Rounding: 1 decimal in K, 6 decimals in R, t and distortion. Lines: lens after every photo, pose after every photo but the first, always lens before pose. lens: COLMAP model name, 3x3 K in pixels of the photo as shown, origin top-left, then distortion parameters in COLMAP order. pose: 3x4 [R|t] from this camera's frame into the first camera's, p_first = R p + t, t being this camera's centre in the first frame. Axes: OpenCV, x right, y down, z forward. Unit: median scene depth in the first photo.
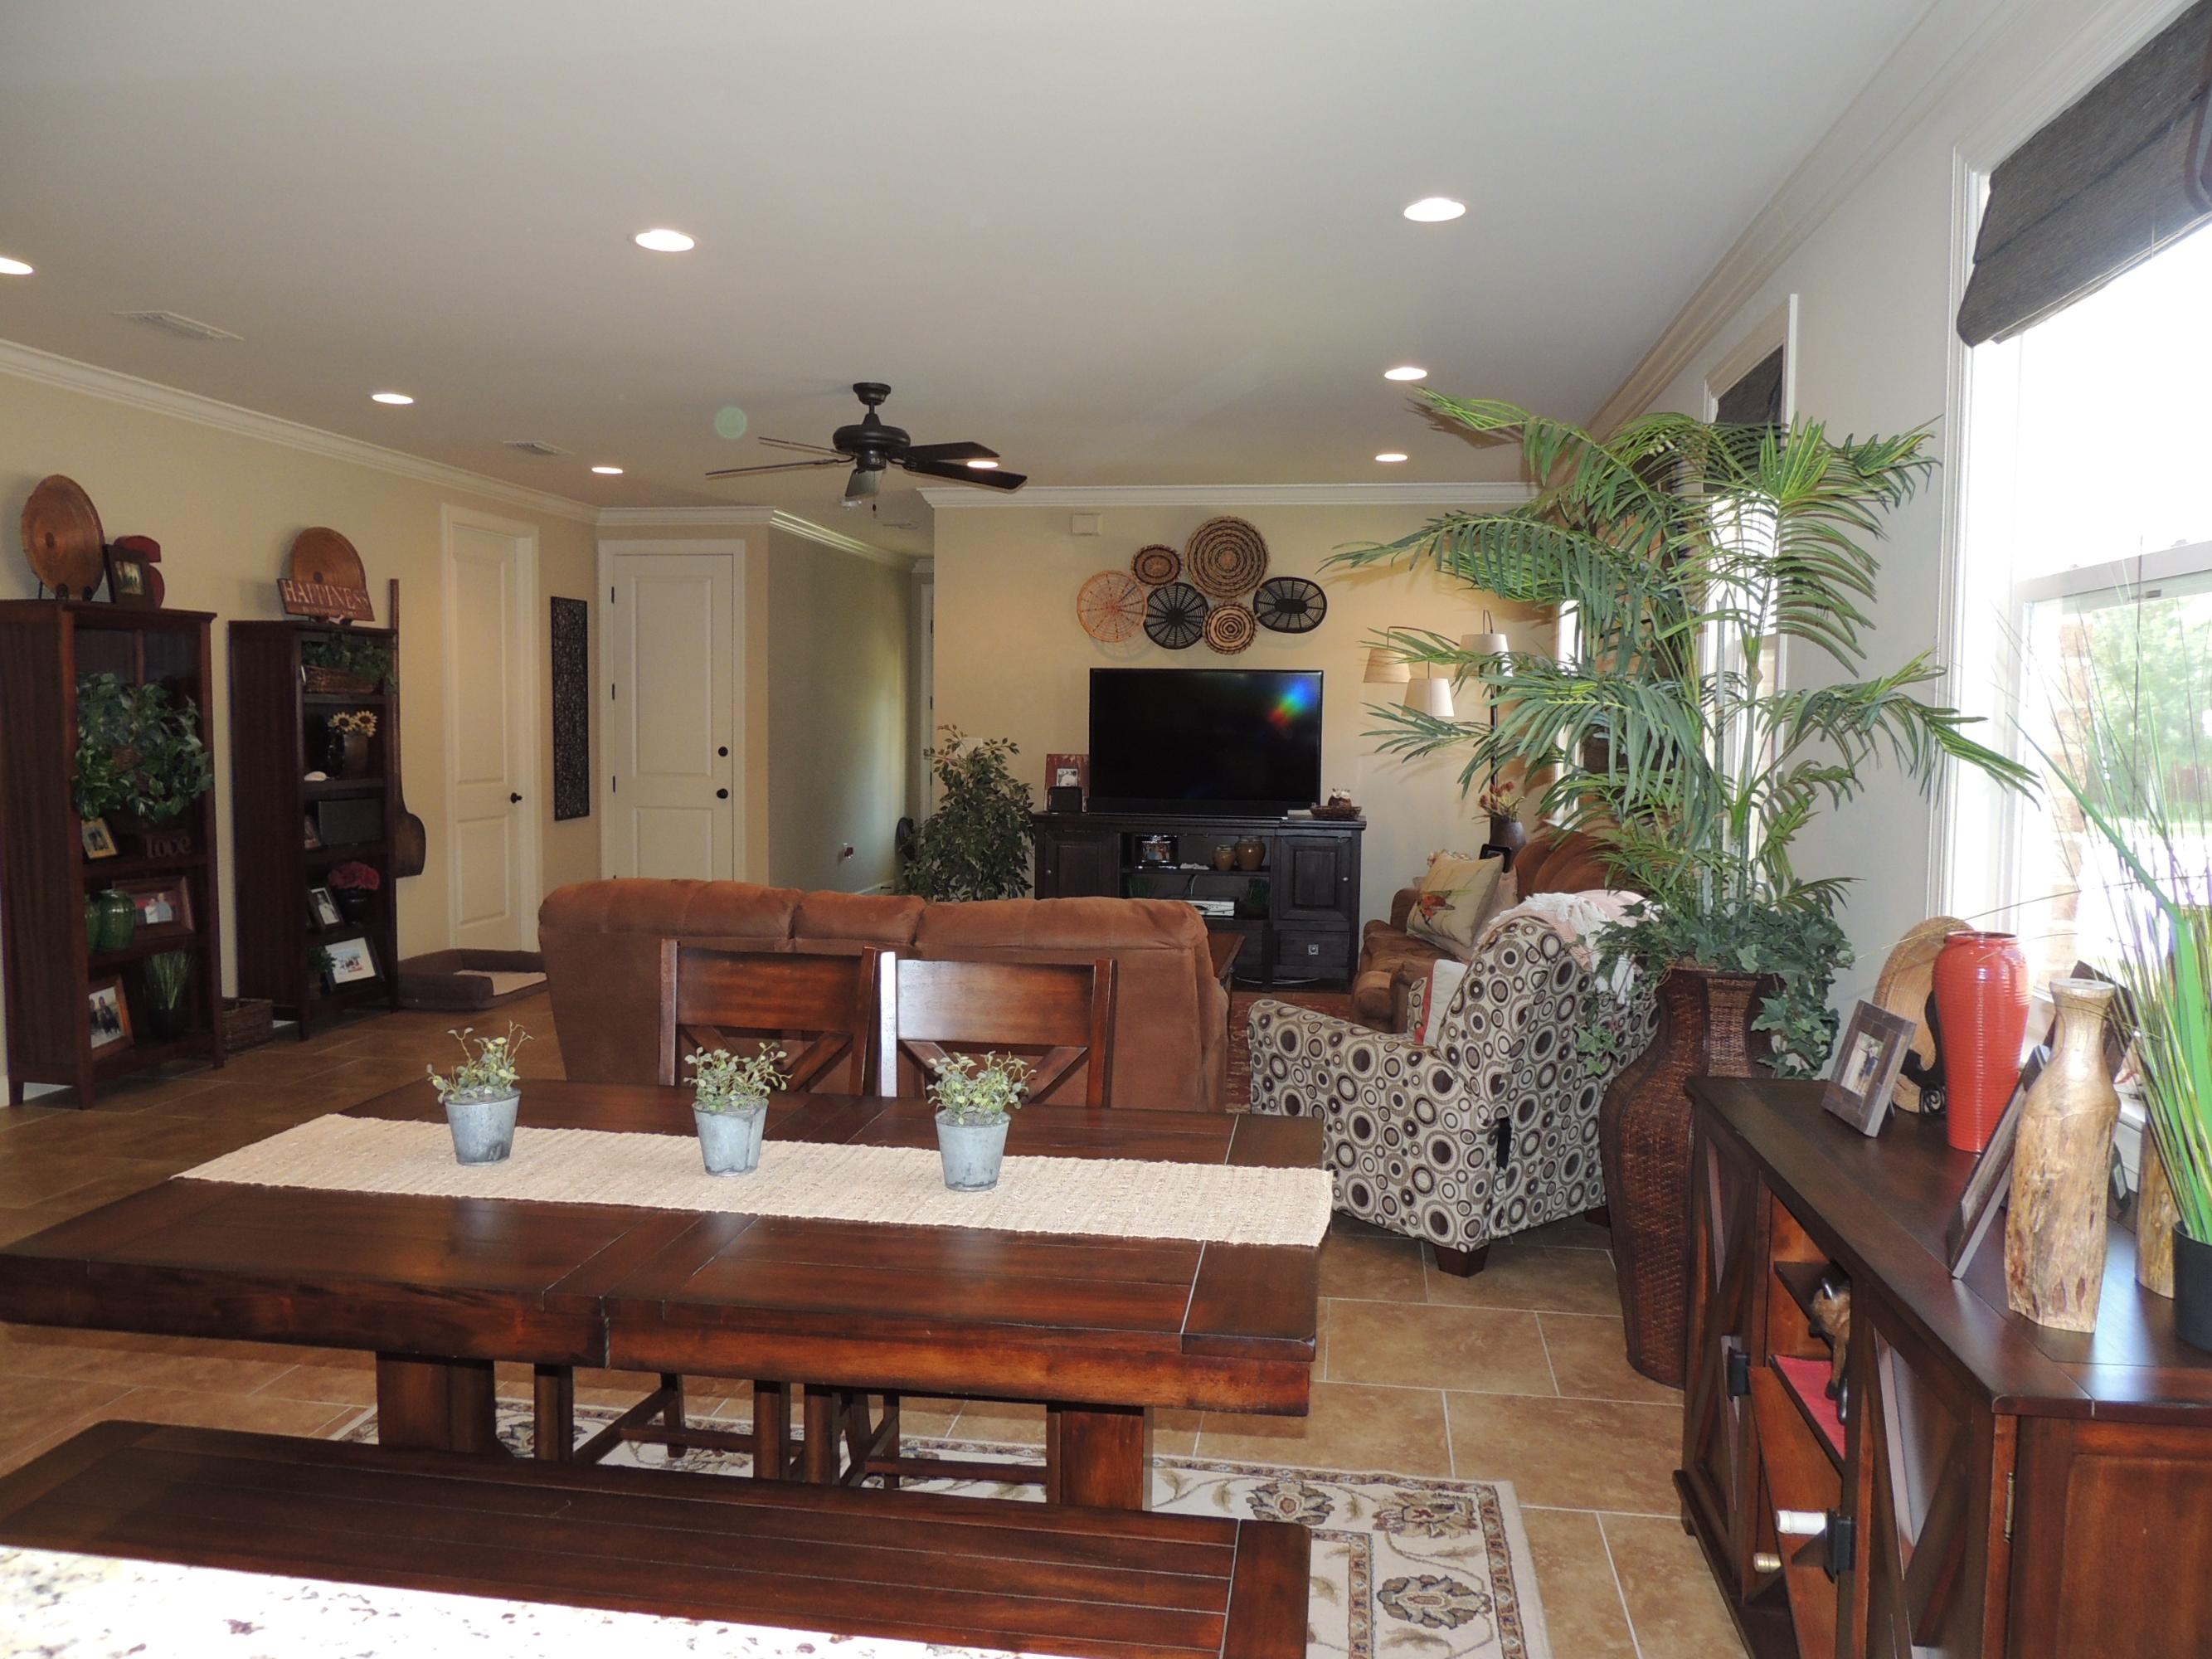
lens RADIAL K [[1556.4, 0, 1109.7], [0, 1556.4, 823.7], [0, 0, 1]] dist [-0.012662, -0.010583]
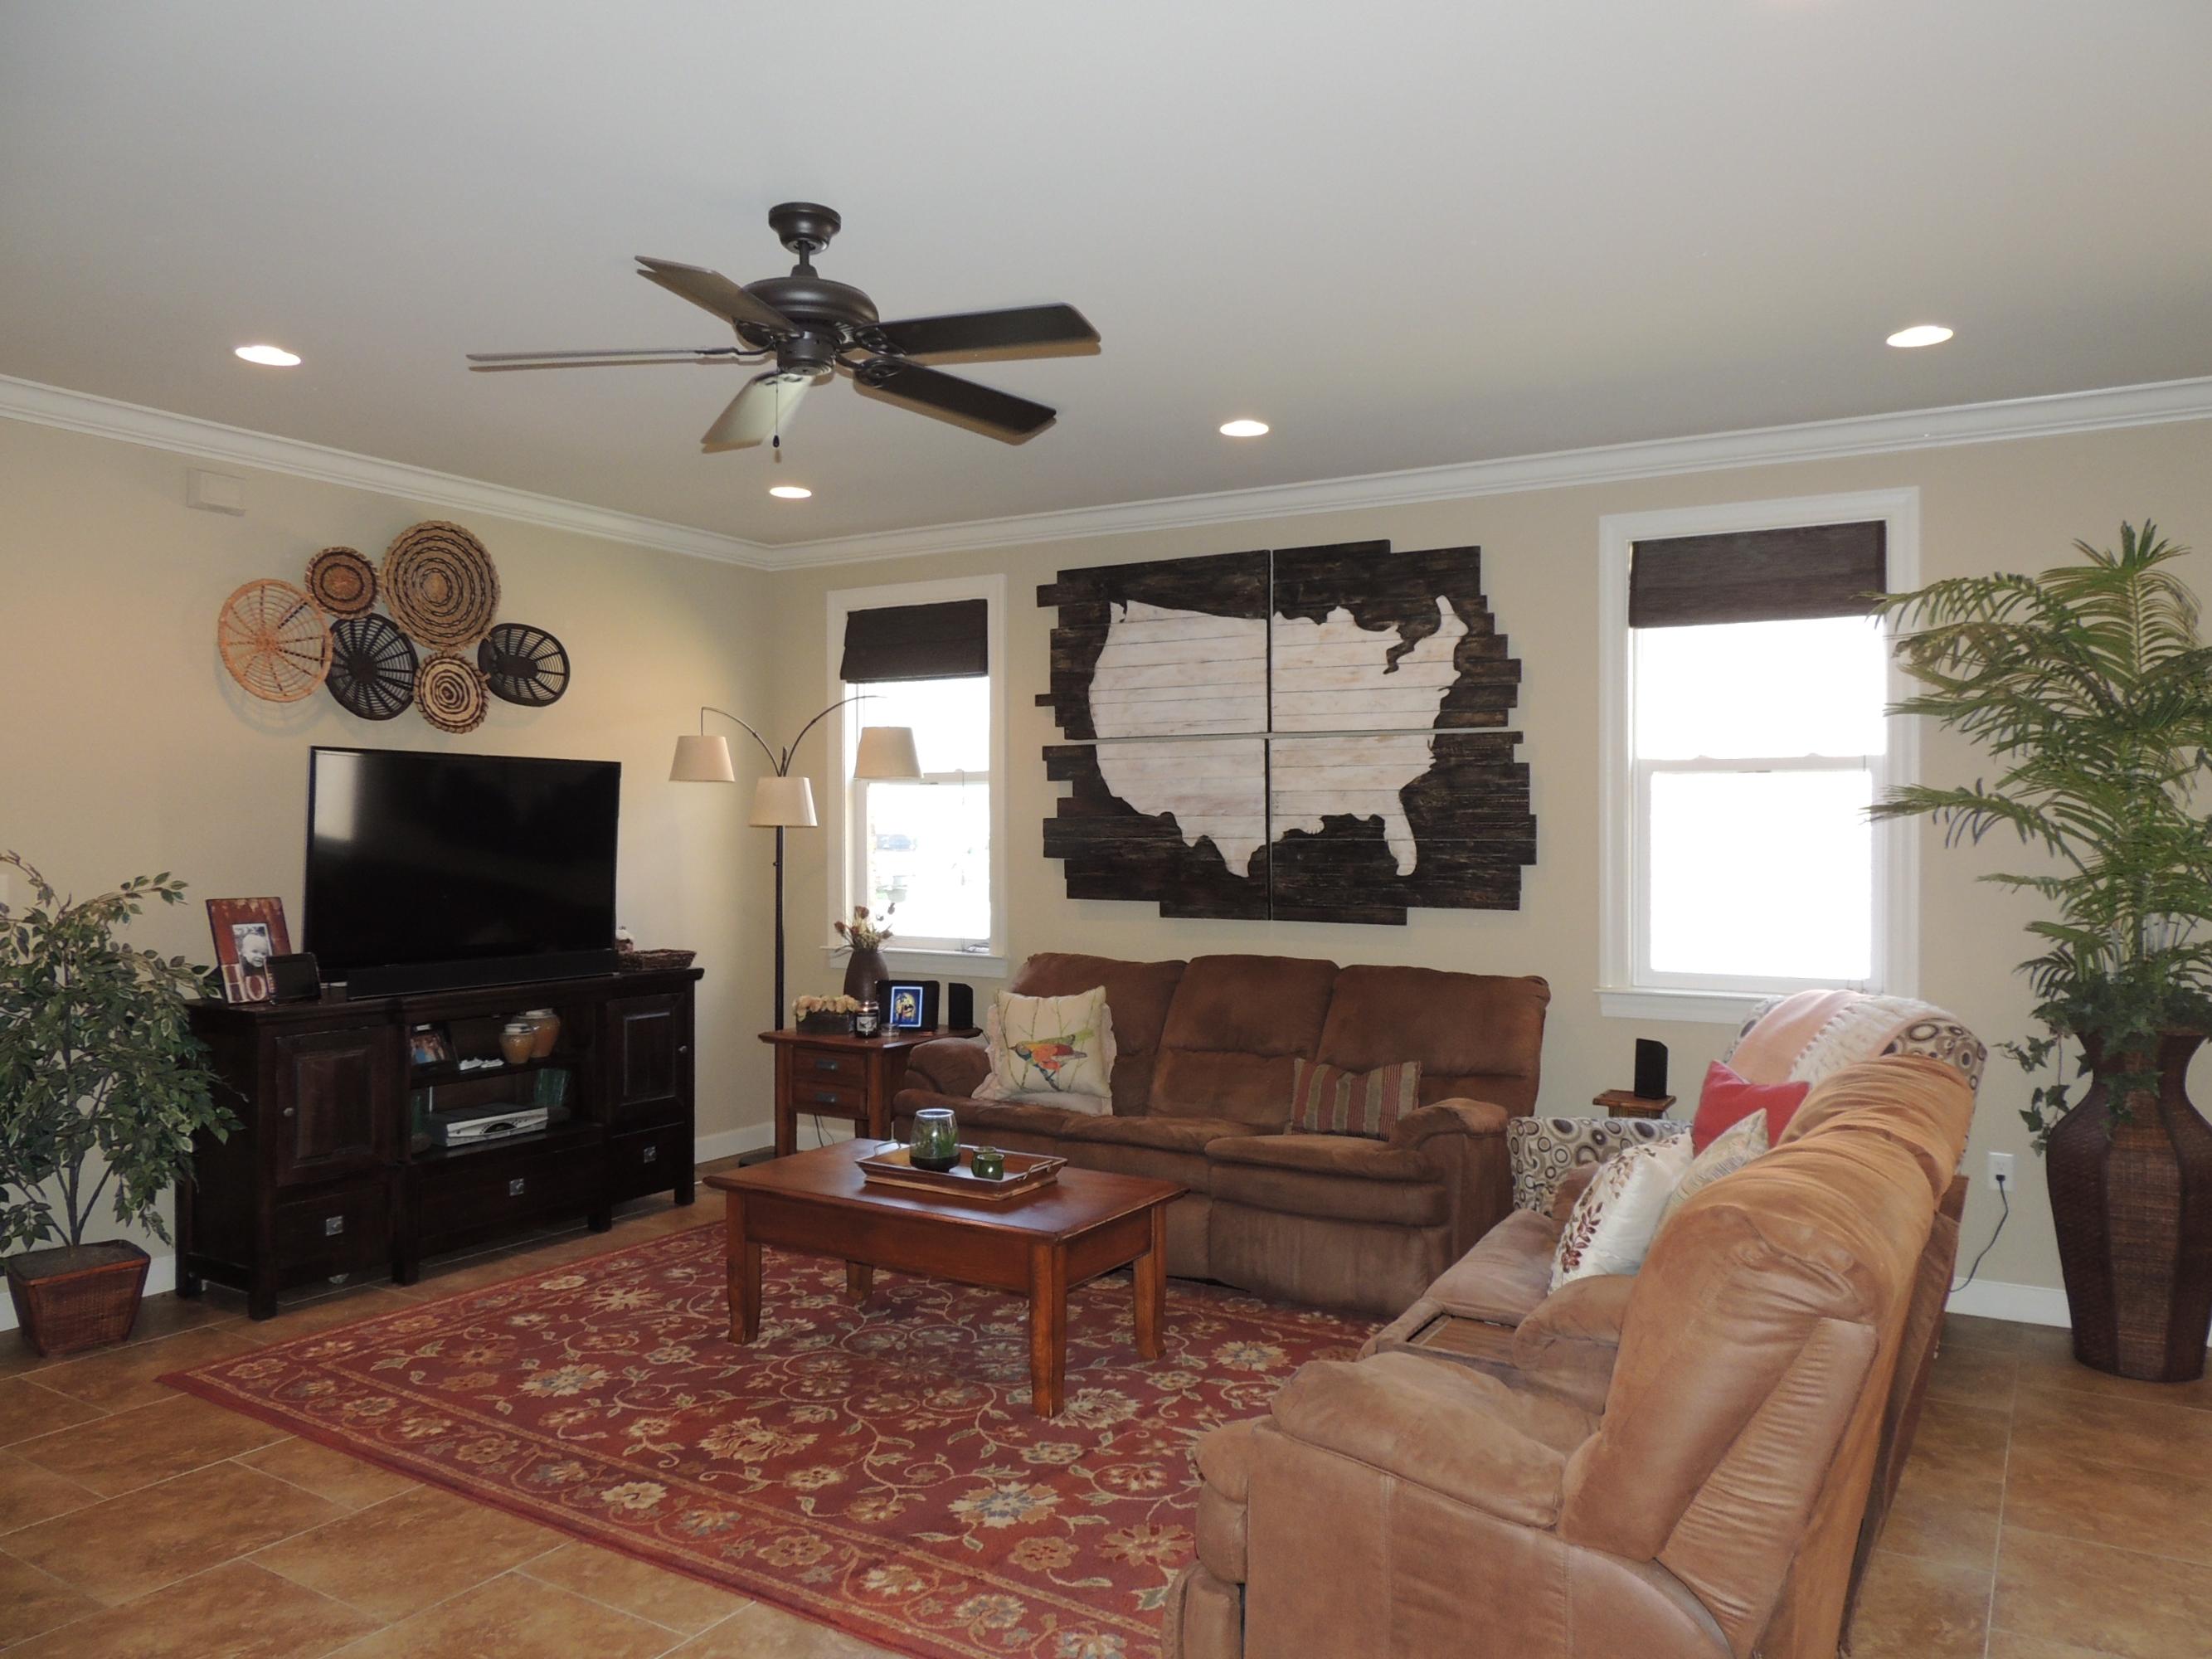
lens RADIAL K [[1556.4, 0, 1103.3], [0, 1556.4, 834.7], [0, 0, 1]] dist [-0.012662, -0.010583]
pose [[0.388976, -0.012247, 0.921167, -0.415368], [0.064490, 0.997821, -0.013966, -0.039522], [-0.918988, 0.064838, 0.388918, 0.498876]]
